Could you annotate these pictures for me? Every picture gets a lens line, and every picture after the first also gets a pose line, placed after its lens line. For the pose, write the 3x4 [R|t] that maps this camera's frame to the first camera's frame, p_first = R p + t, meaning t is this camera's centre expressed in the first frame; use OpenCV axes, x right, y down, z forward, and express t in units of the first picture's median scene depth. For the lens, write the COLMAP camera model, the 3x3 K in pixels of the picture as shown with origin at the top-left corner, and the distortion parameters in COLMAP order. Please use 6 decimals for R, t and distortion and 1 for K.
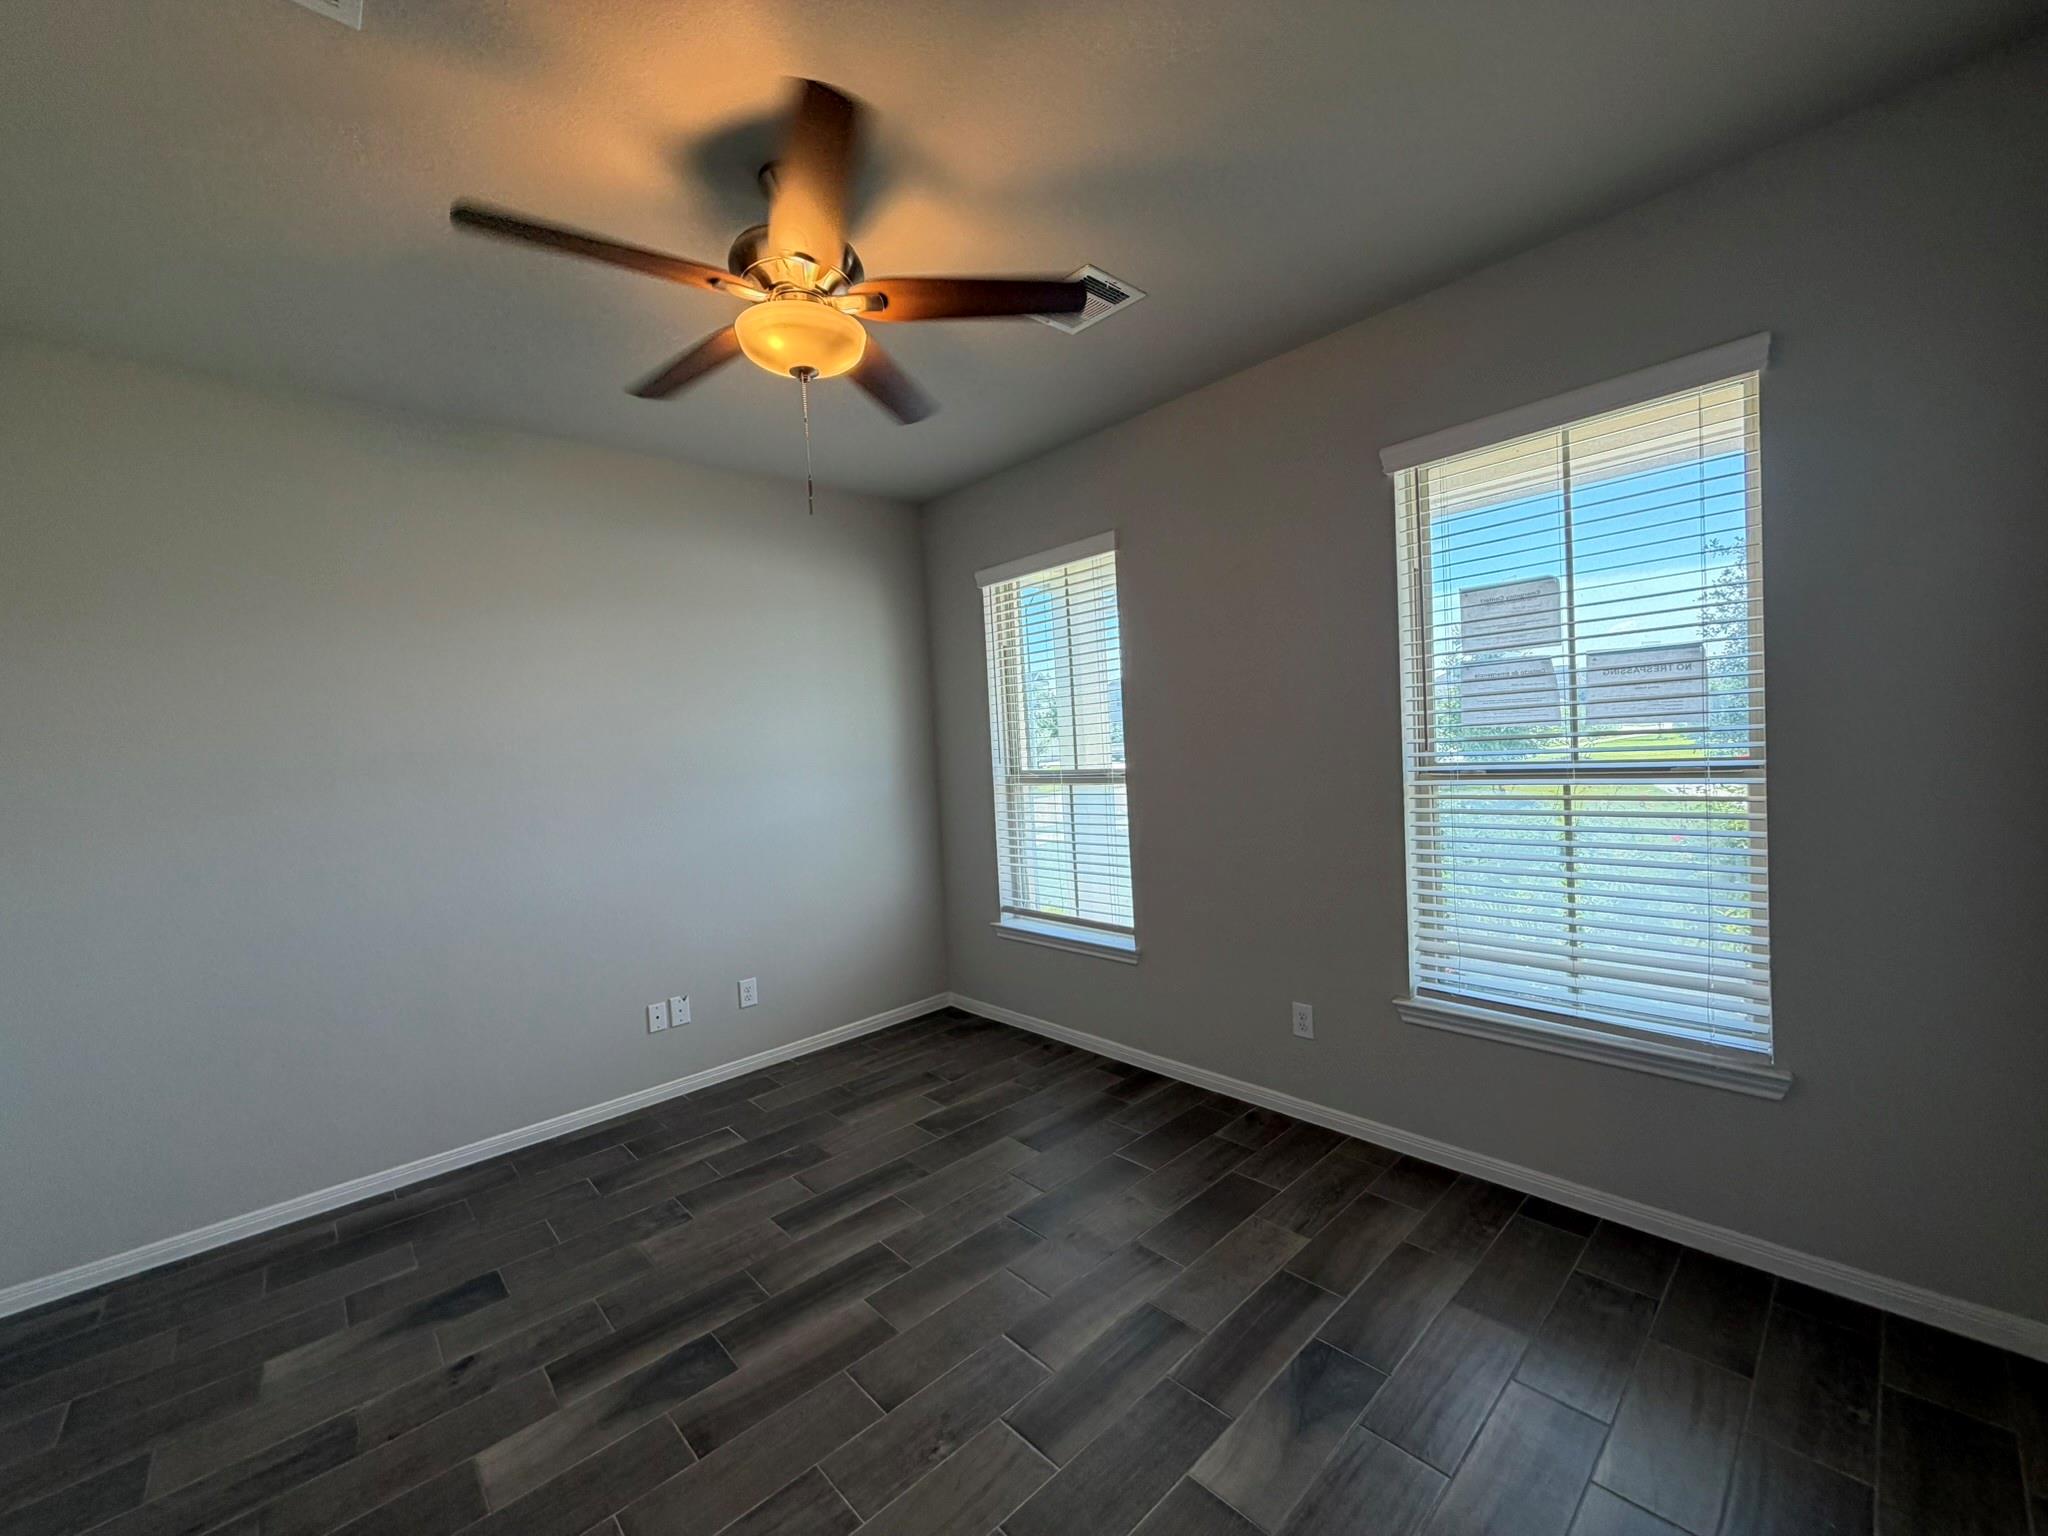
lens RADIAL K [[816.0, 0, 1024.6], [0, 816.0, 771.8], [0, 0, 1]] dist [0.000751, -0.000161]
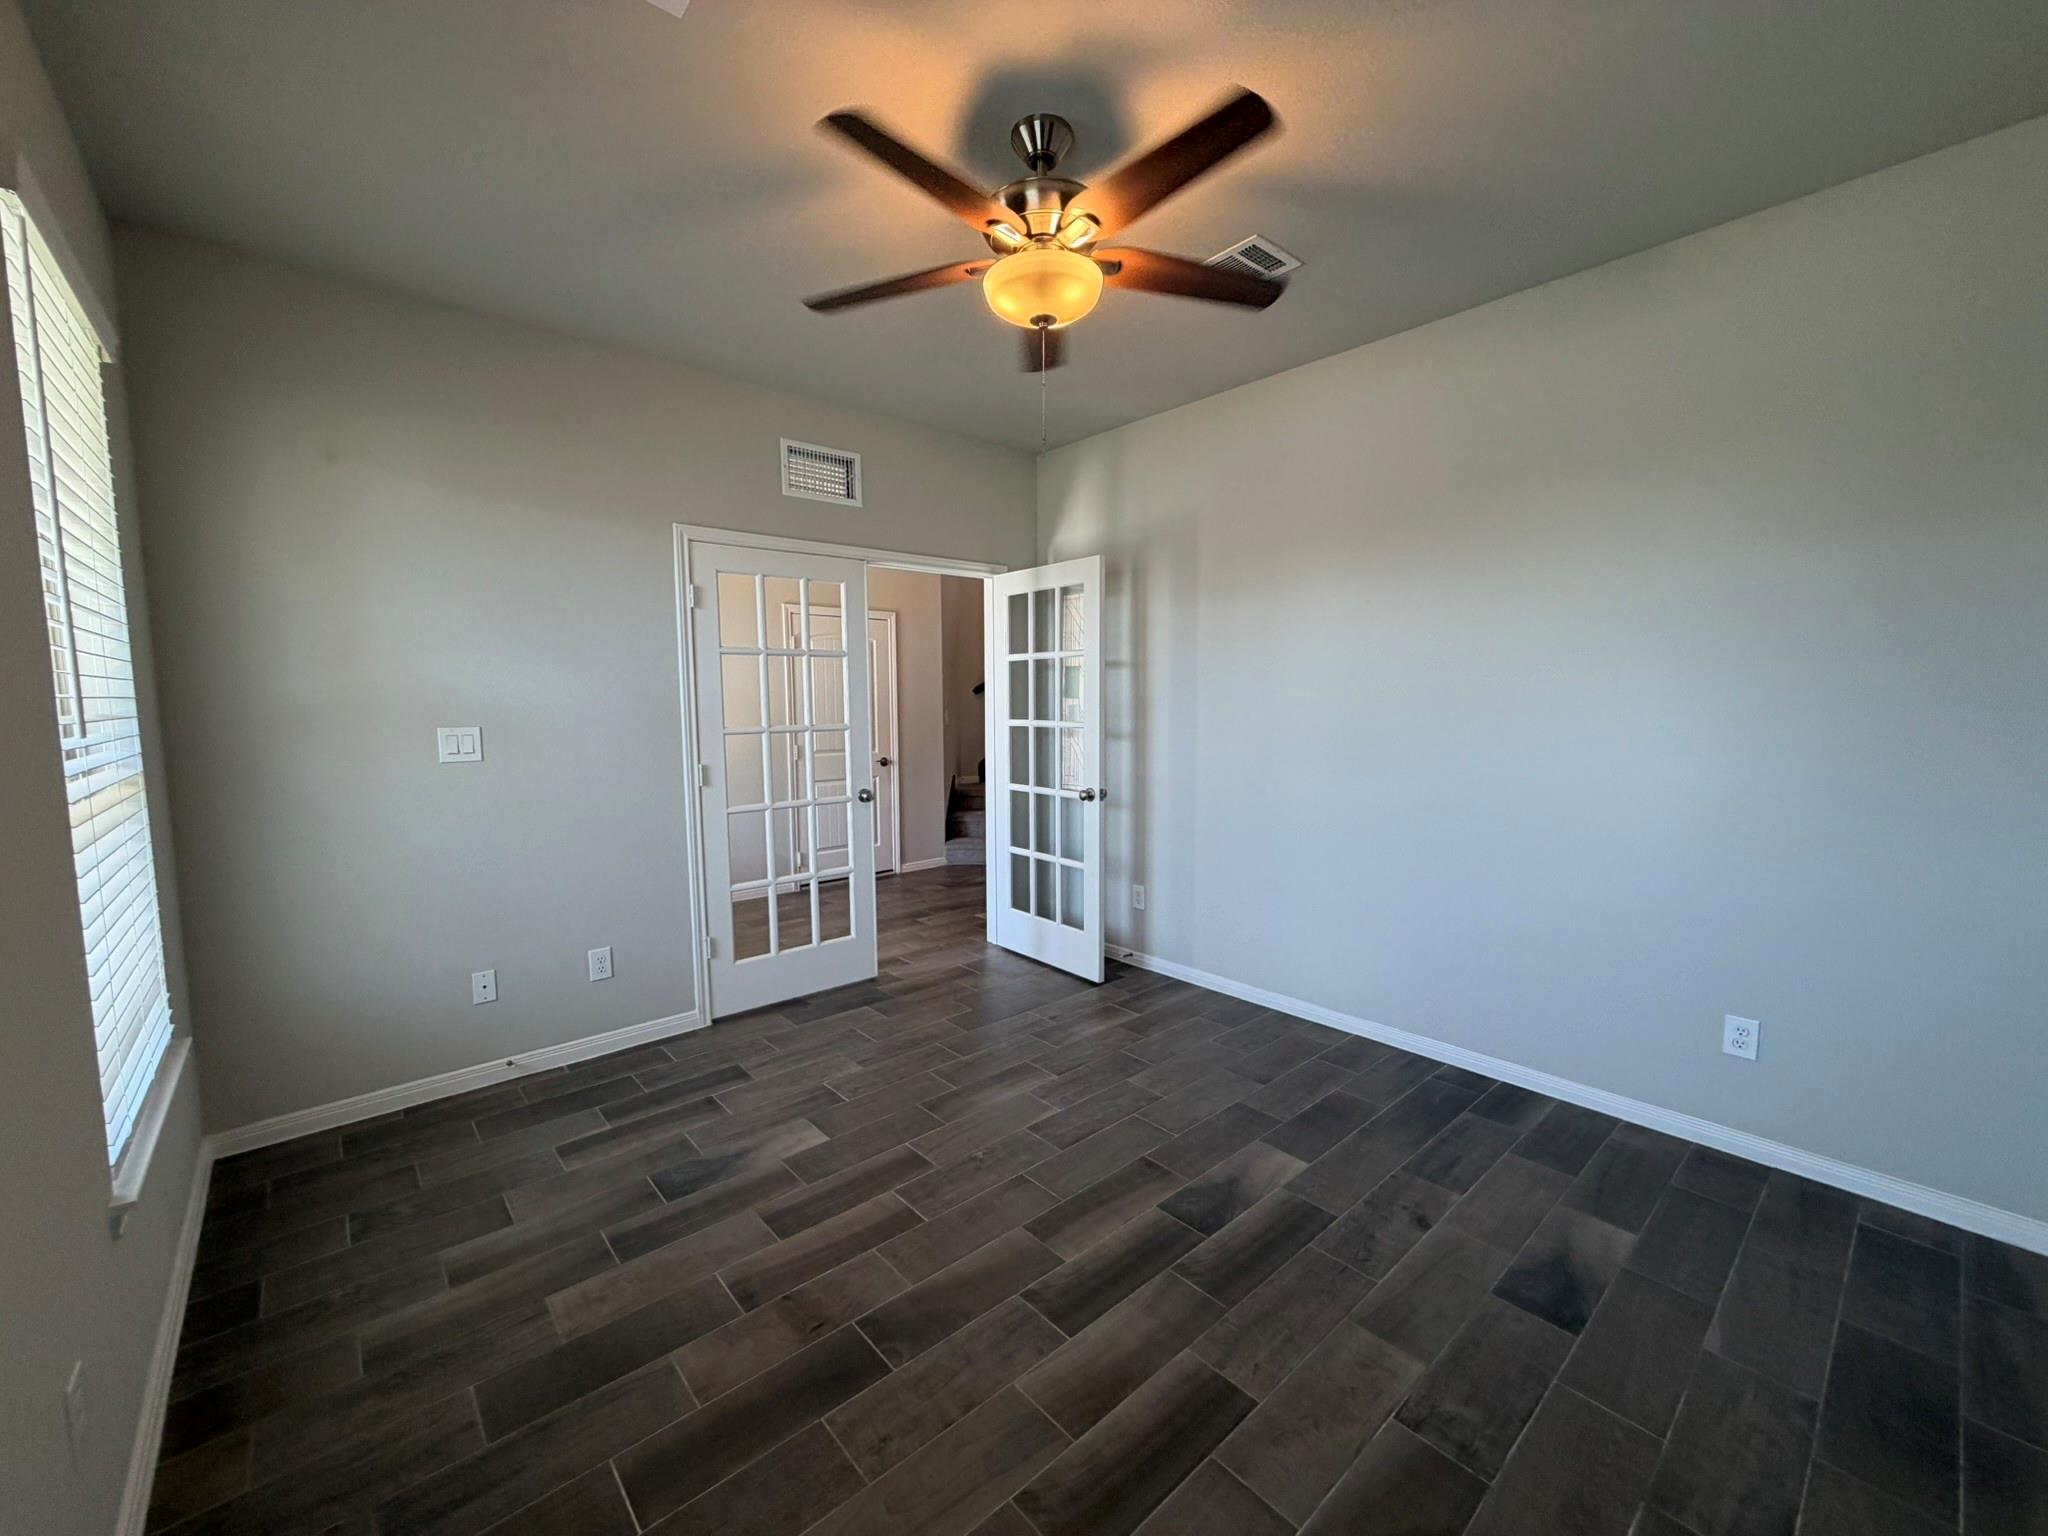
lens RADIAL K [[816.0, 0, 1023.4], [0, 816.0, 770.7], [0, 0, 1]] dist [0.000751, -0.000161]
pose [[-0.997479, 0.062741, 0.033152, -0.224399], [0.066315, 0.990458, 0.120809, -0.035727], [-0.025256, 0.122702, -0.992122, 1.963389]]
